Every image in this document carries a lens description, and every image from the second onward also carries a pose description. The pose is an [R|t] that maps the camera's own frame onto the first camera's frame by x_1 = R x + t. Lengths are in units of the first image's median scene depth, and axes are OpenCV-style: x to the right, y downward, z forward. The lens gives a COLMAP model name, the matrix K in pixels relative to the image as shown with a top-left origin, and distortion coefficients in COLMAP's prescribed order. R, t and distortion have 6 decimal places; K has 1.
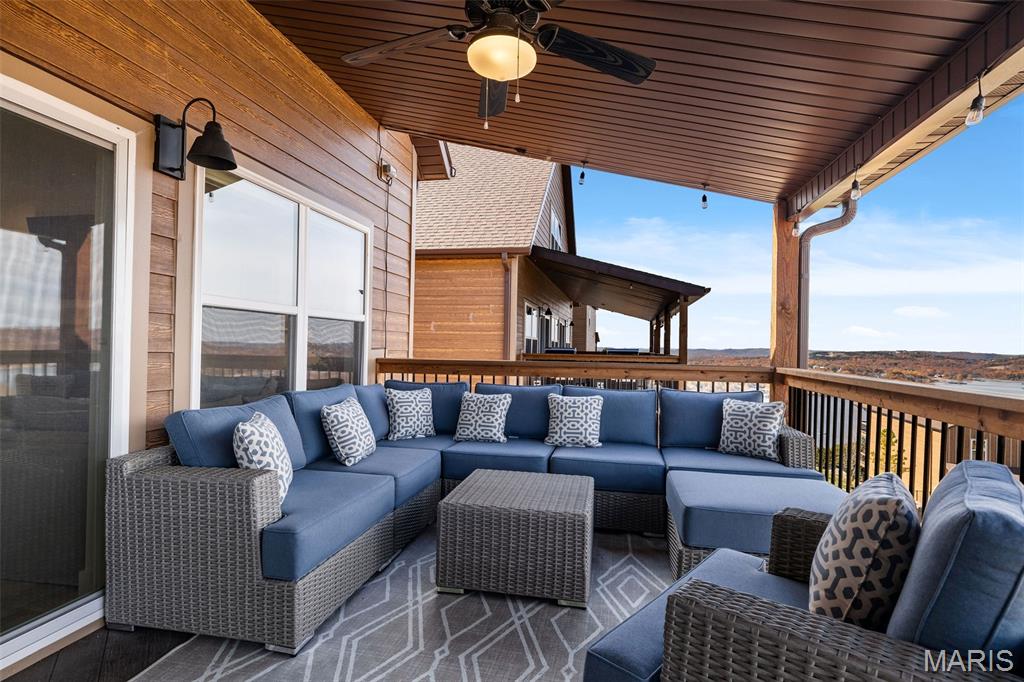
lens RADIAL K [[522.6, 0, 515.7], [0, 522.6, 342.7], [0, 0, 1]] dist [-0.003108, 0.001411]
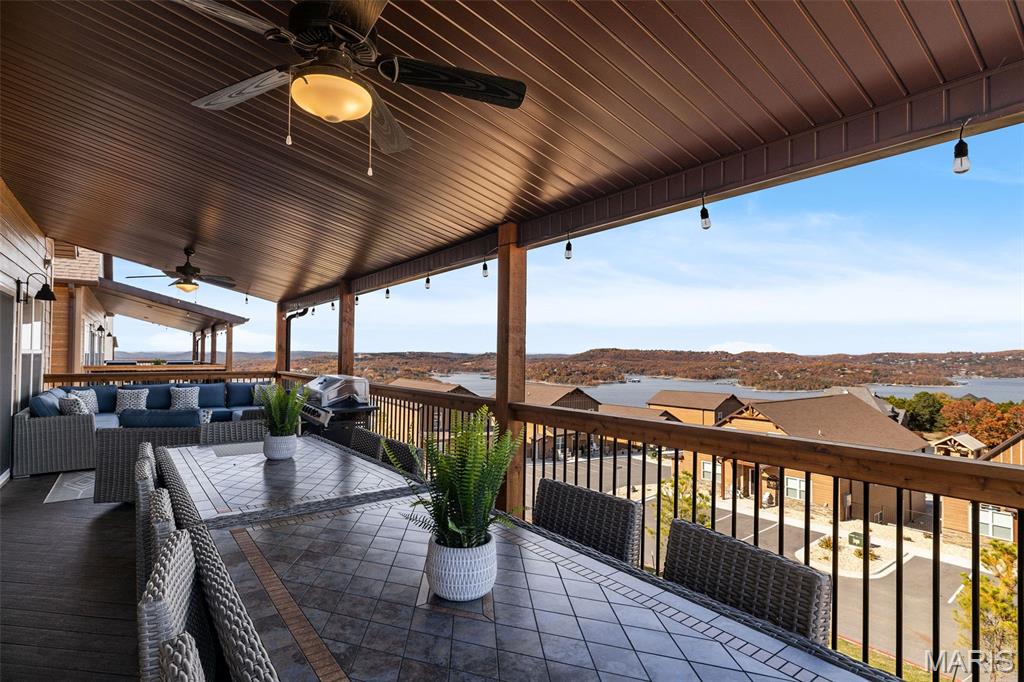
lens RADIAL K [[522.6, 0, 515.9], [0, 522.6, 345.5], [0, 0, 1]] dist [-0.003108, 0.001411]
pose [[0.673700, 0.000206, 0.739005, -0.562104], [-0.000996, 0.999999, 0.000629, -0.076491], [-0.739005, -0.001160, 0.673699, -1.486153]]
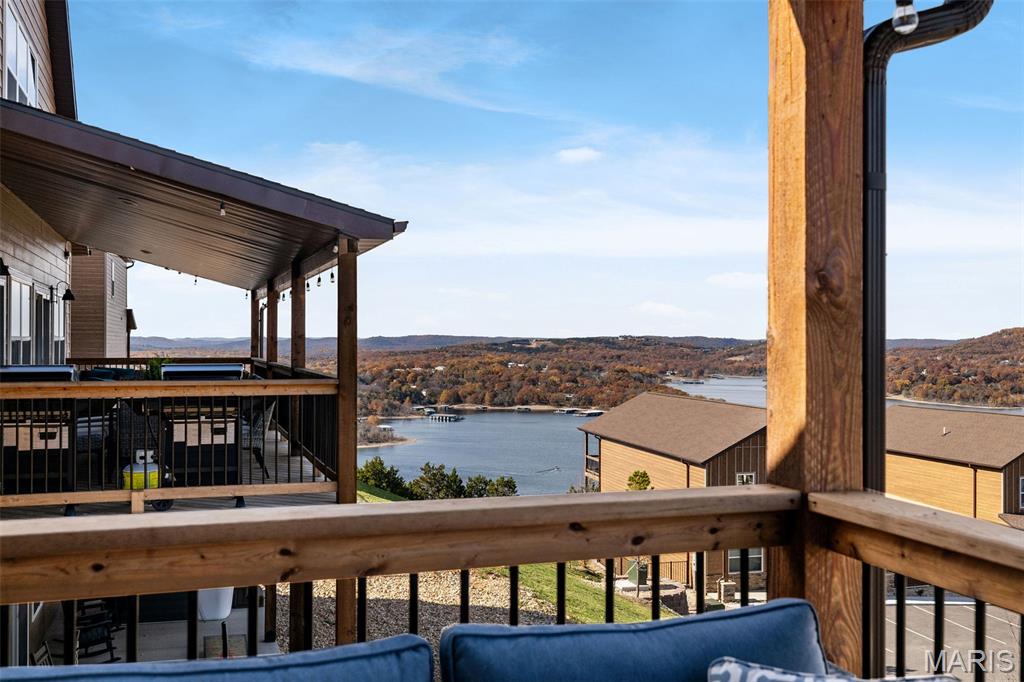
lens RADIAL K [[984.9, 0, 517.2], [0, 984.9, 334.9], [0, 0, 1]] dist [-0.003477, 0.000000]
pose [[0.862790, -0.012236, 0.505415, 0.085975], [0.007828, 0.999911, 0.010845, -0.047196], [-0.505503, -0.005400, 0.862808, 0.609731]]
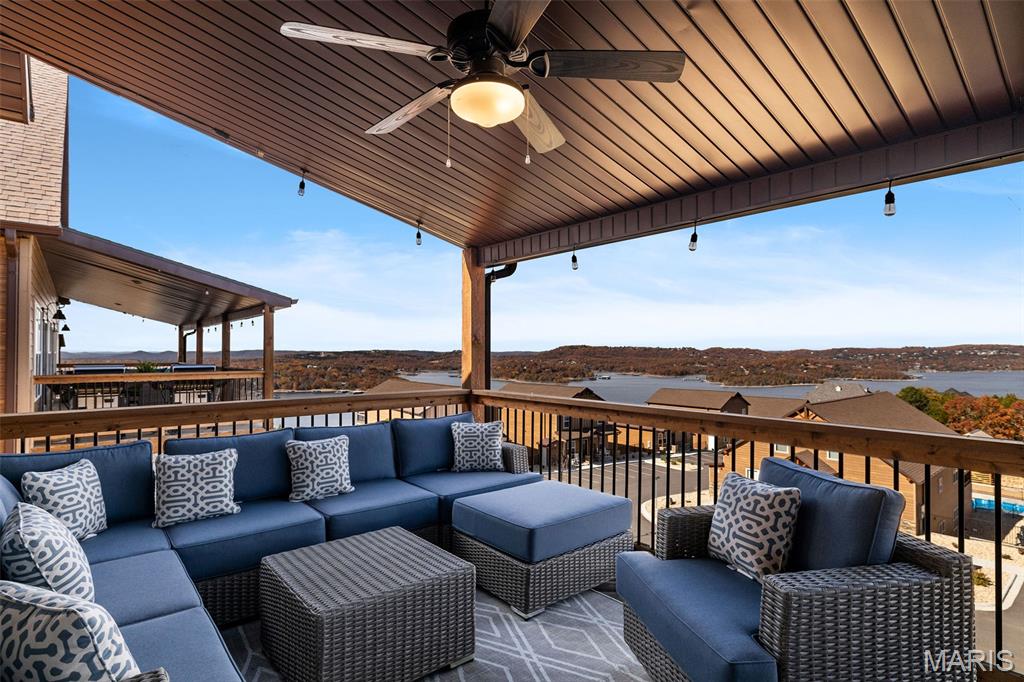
lens RADIAL K [[522.6, 0, 511.9], [0, 522.6, 342.3], [0, 0, 1]] dist [-0.003108, 0.001411]
pose [[0.624785, -0.002402, 0.780793, -0.363372], [0.004528, 0.999990, -0.000548, -0.058418], [-0.780784, 0.003878, 0.624789, 0.192182]]
